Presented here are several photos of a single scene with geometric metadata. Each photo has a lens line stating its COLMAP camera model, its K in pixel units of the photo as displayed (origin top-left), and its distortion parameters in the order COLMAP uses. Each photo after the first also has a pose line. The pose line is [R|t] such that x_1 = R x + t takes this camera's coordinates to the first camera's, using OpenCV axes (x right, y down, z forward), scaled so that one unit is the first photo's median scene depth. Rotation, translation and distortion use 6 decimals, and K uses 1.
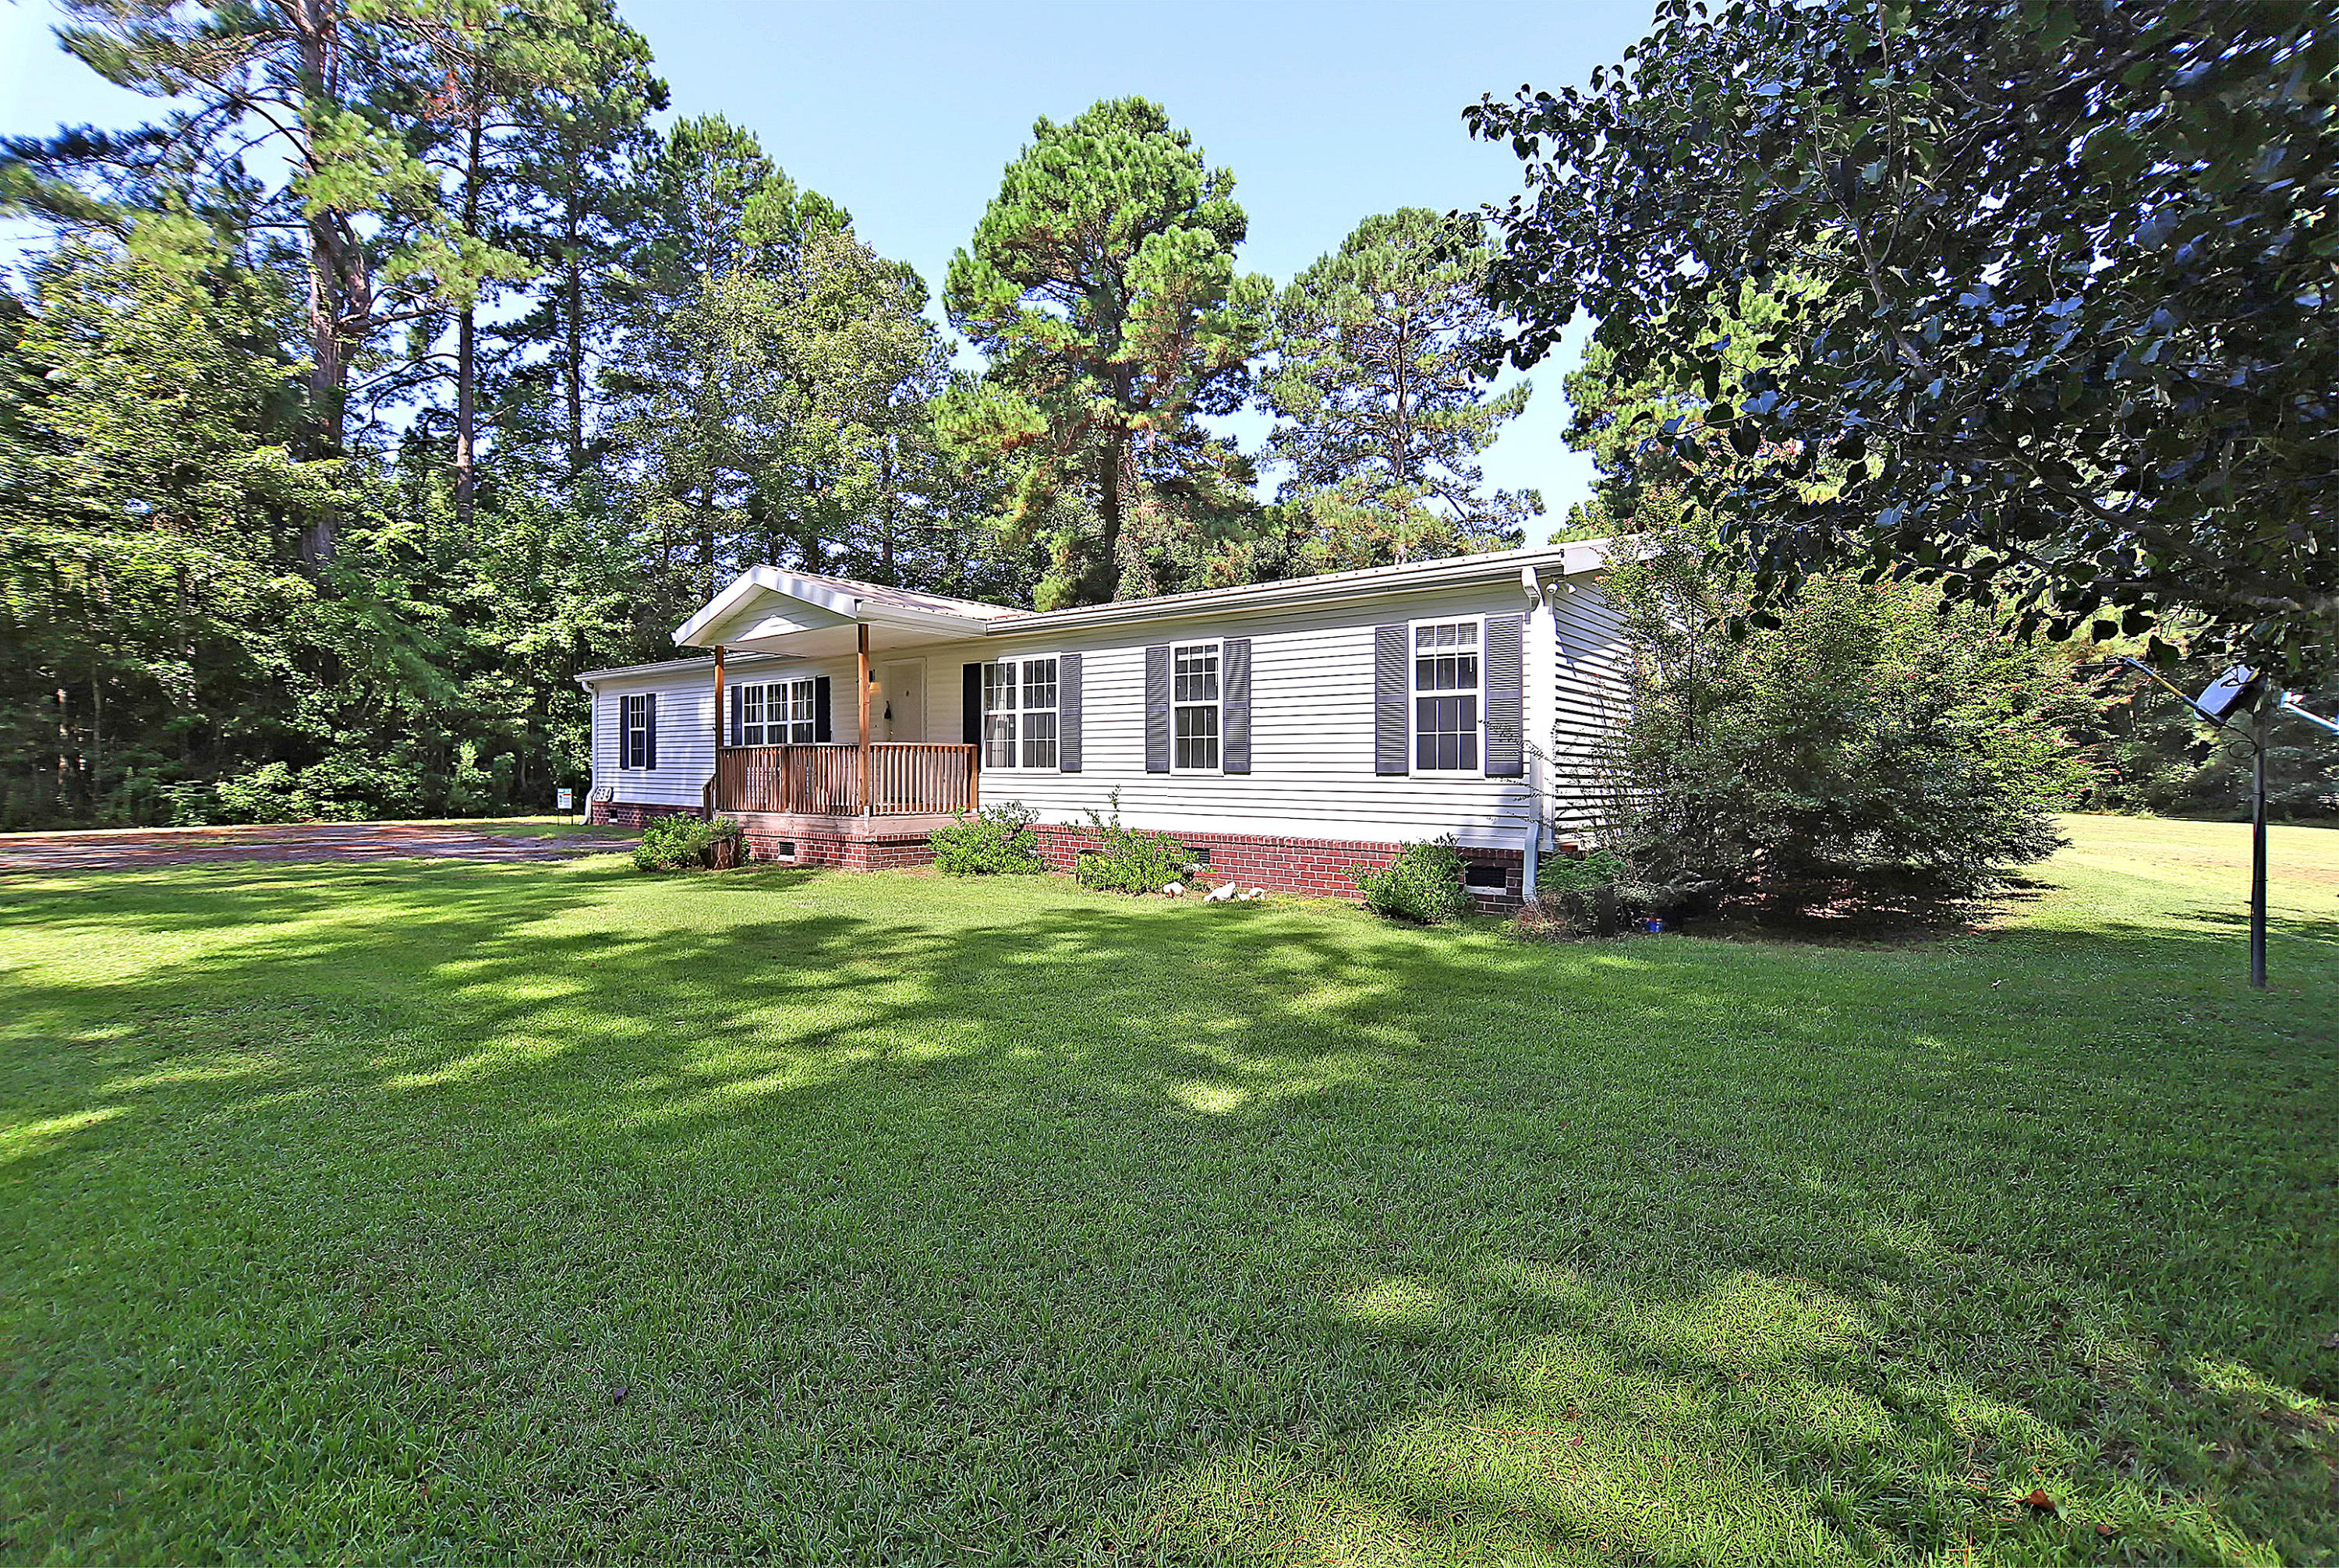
lens RADIAL K [[1067.6, 0, 1152.8], [0, 1067.6, 775.9], [0, 0, 1]] dist [-0.009386, -0.000660]
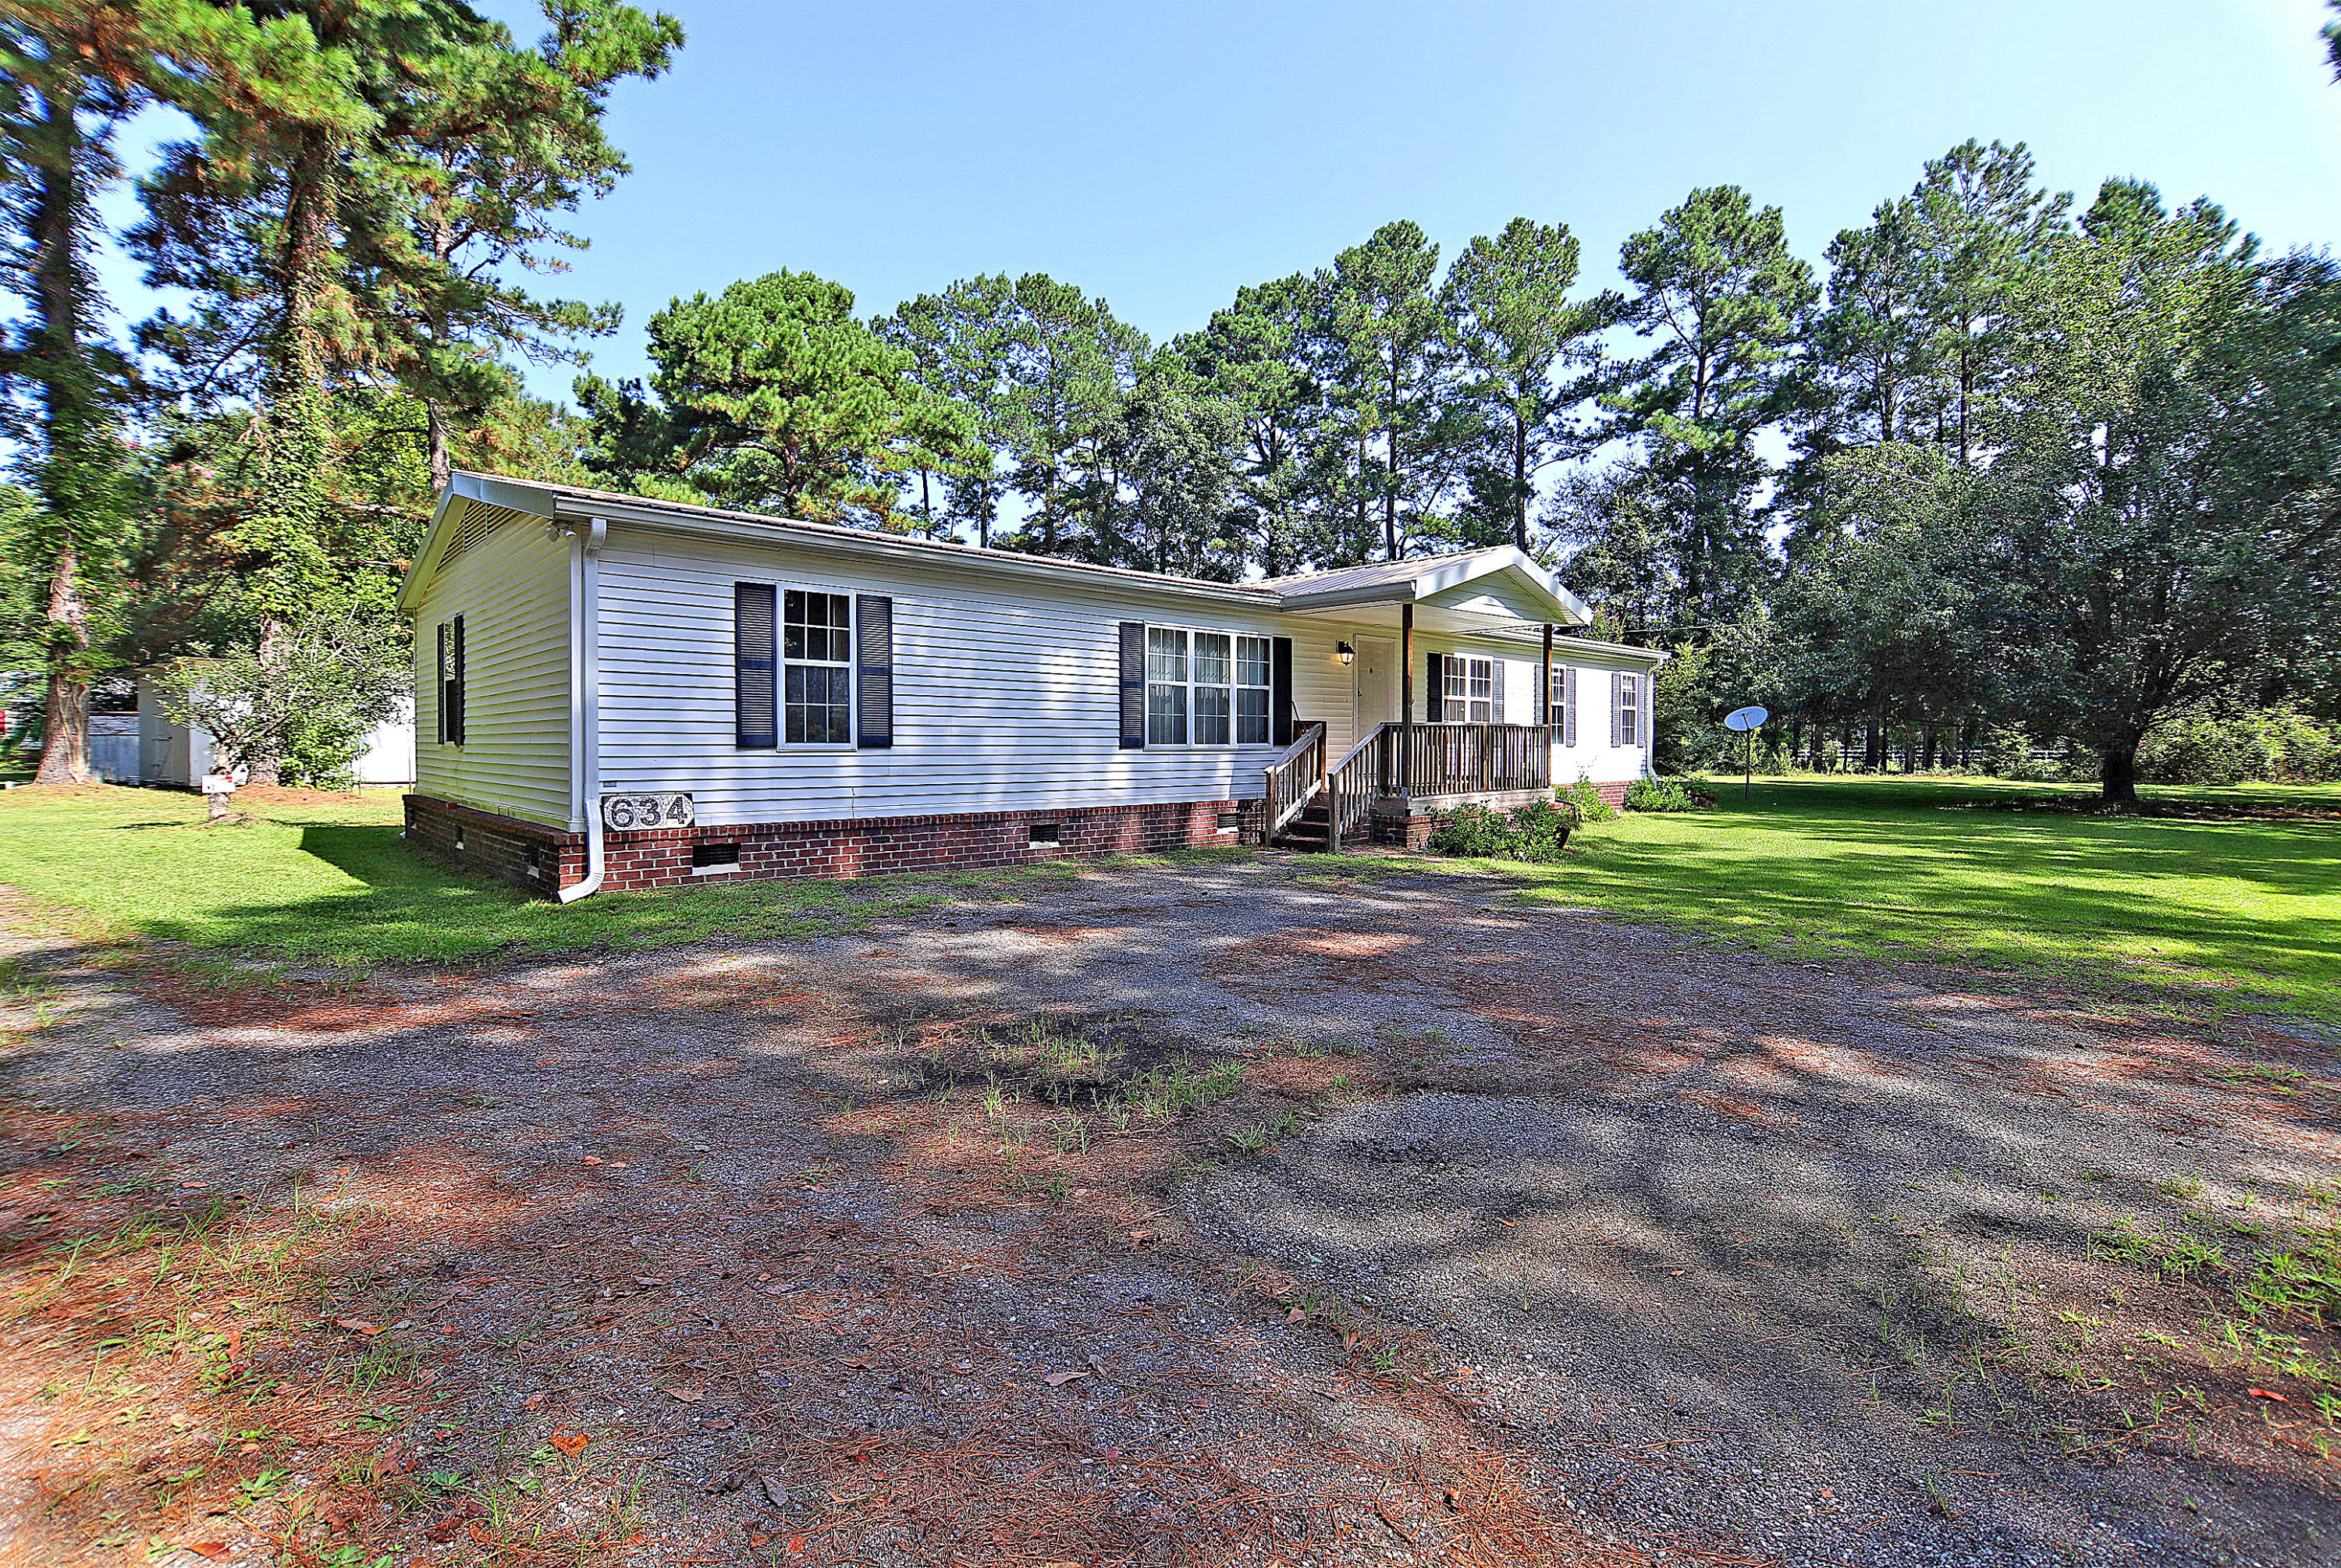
lens RADIAL K [[1068.3, 0, 1184.4], [0, 1068.3, 778.8], [0, 0, 1]] dist [-0.009386, -0.000660]
pose [[0.116395, -0.037164, 0.992507, -1.607118], [0.004973, 0.999309, 0.036836, -0.015941], [-0.993191, 0.000649, 0.116499, 1.351031]]
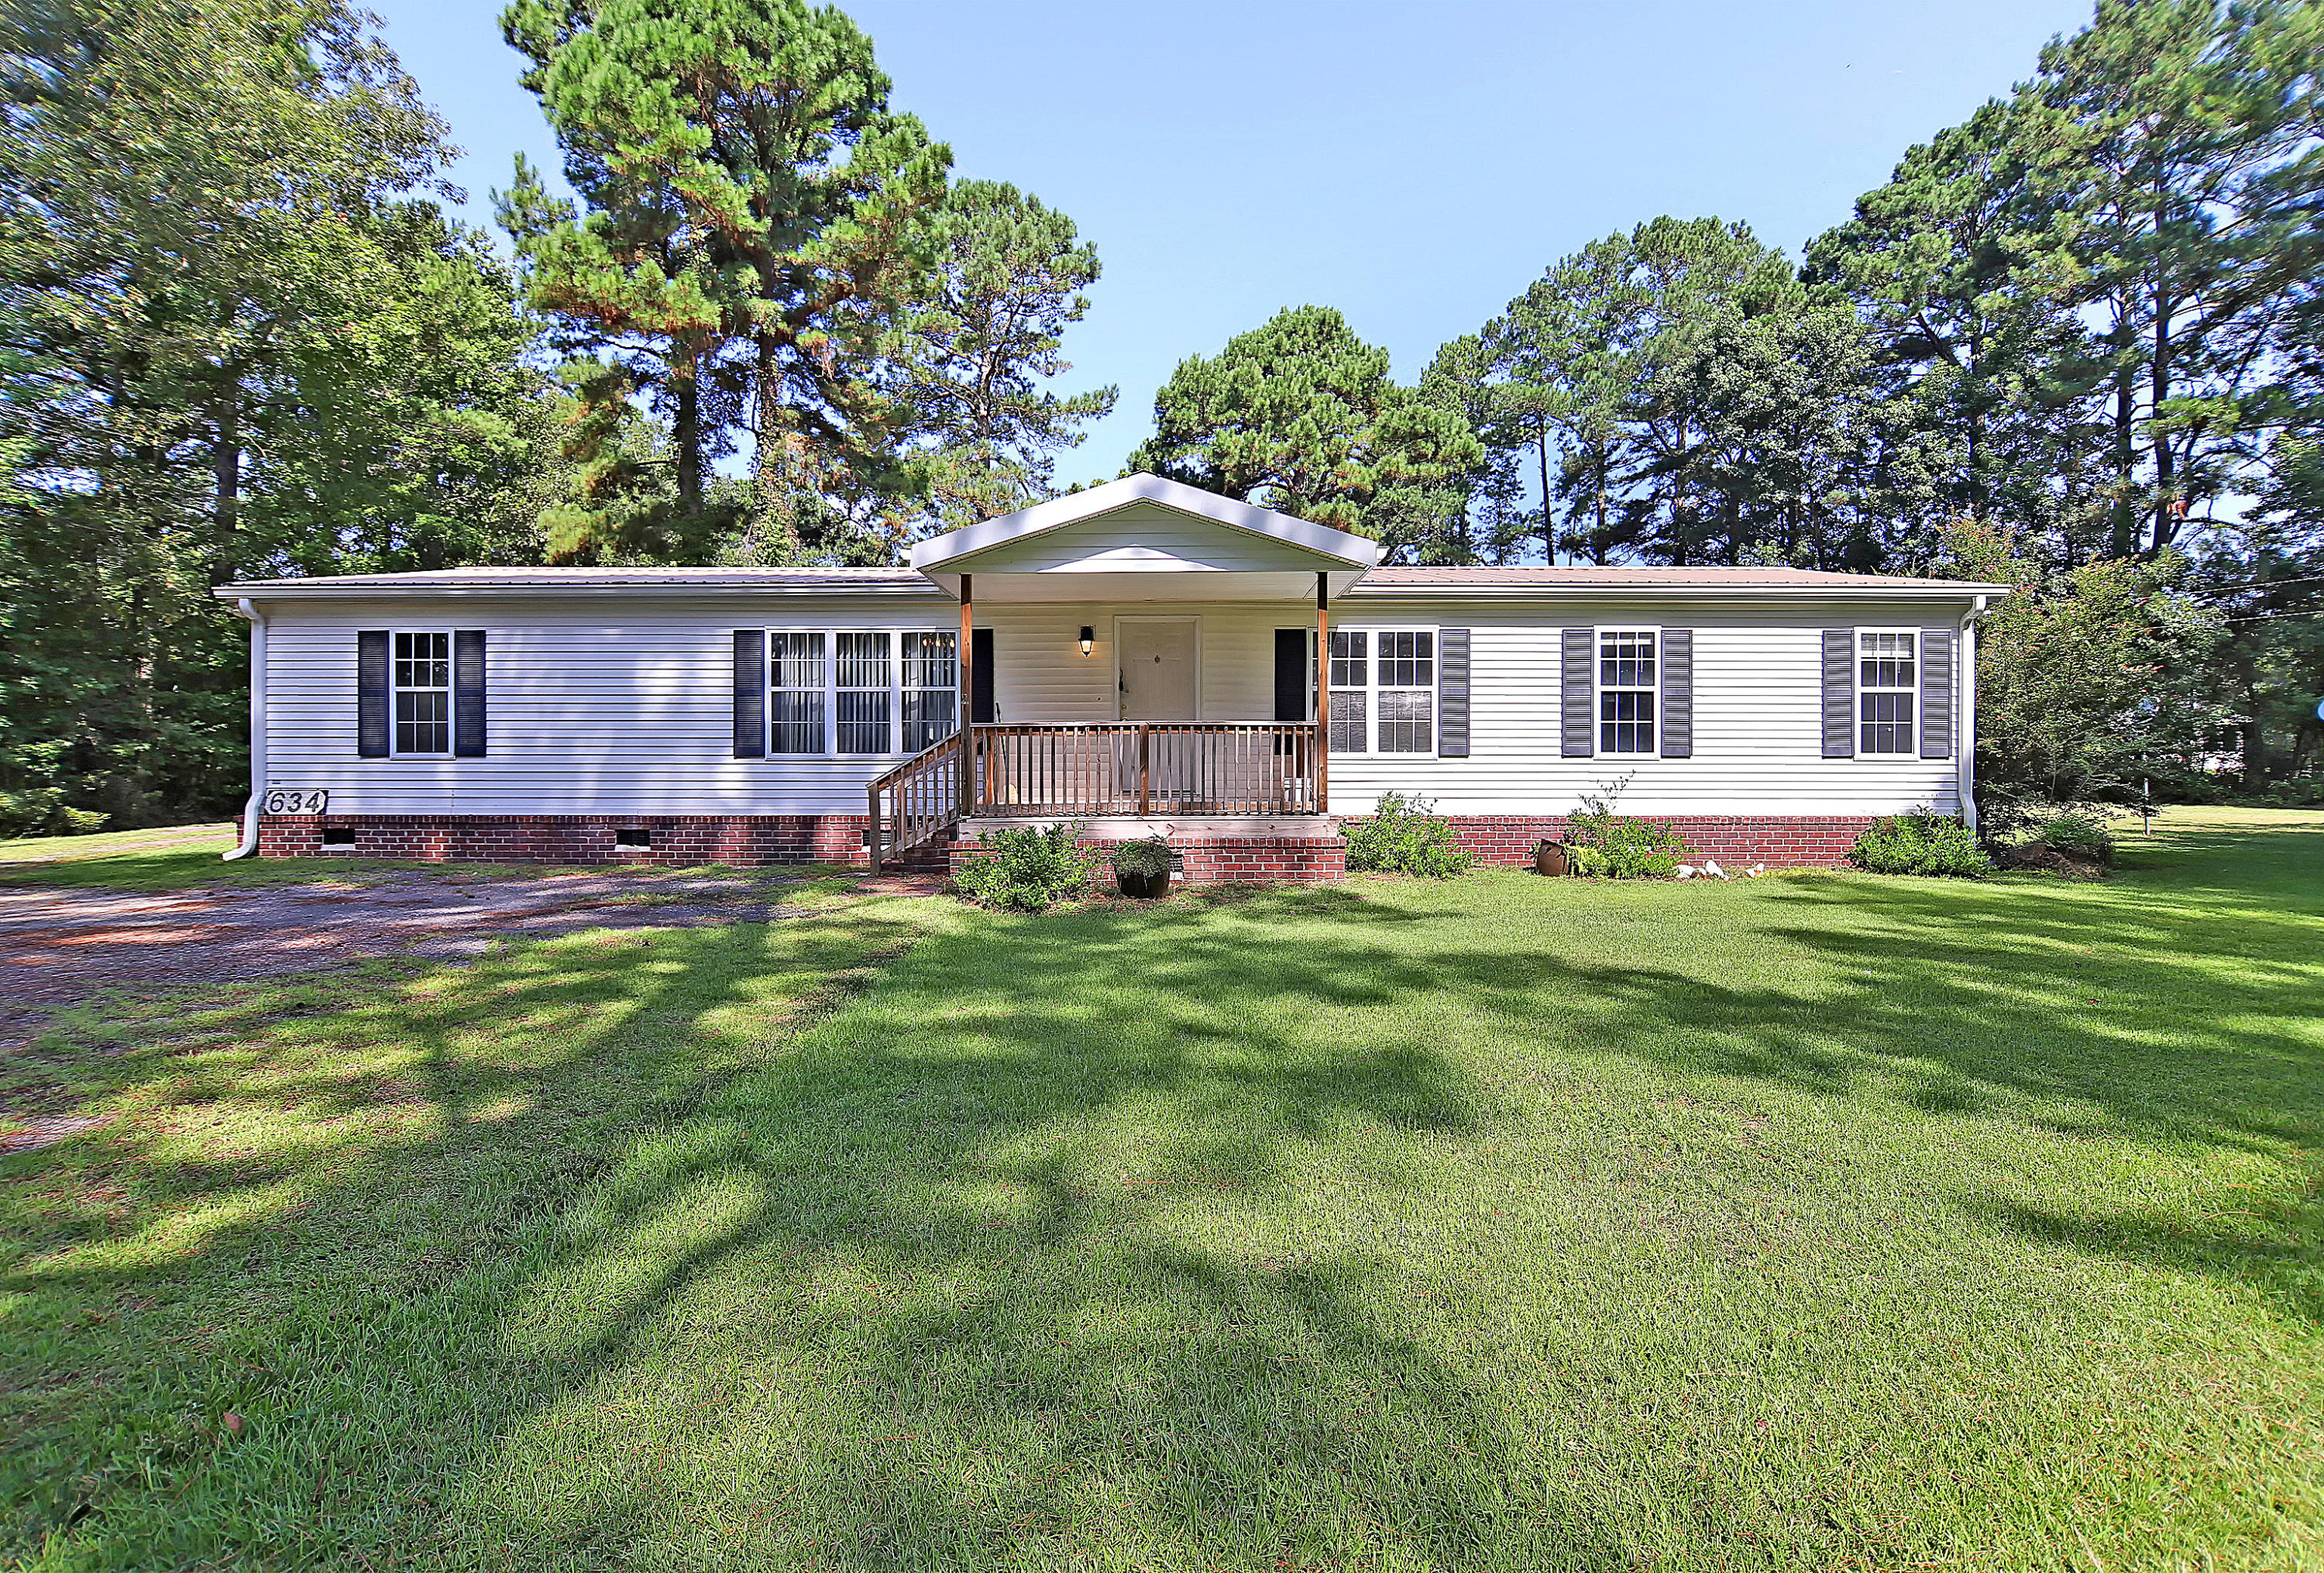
lens RADIAL K [[1060.8, 0, 1179.4], [0, 1060.8, 759.7], [0, 0, 1]] dist [-0.009386, -0.000660]
pose [[0.769321, -0.007543, 0.638818, -0.920620], [0.006755, 0.999970, 0.003672, -0.006824], [-0.638827, 0.001490, 0.769349, 0.489759]]
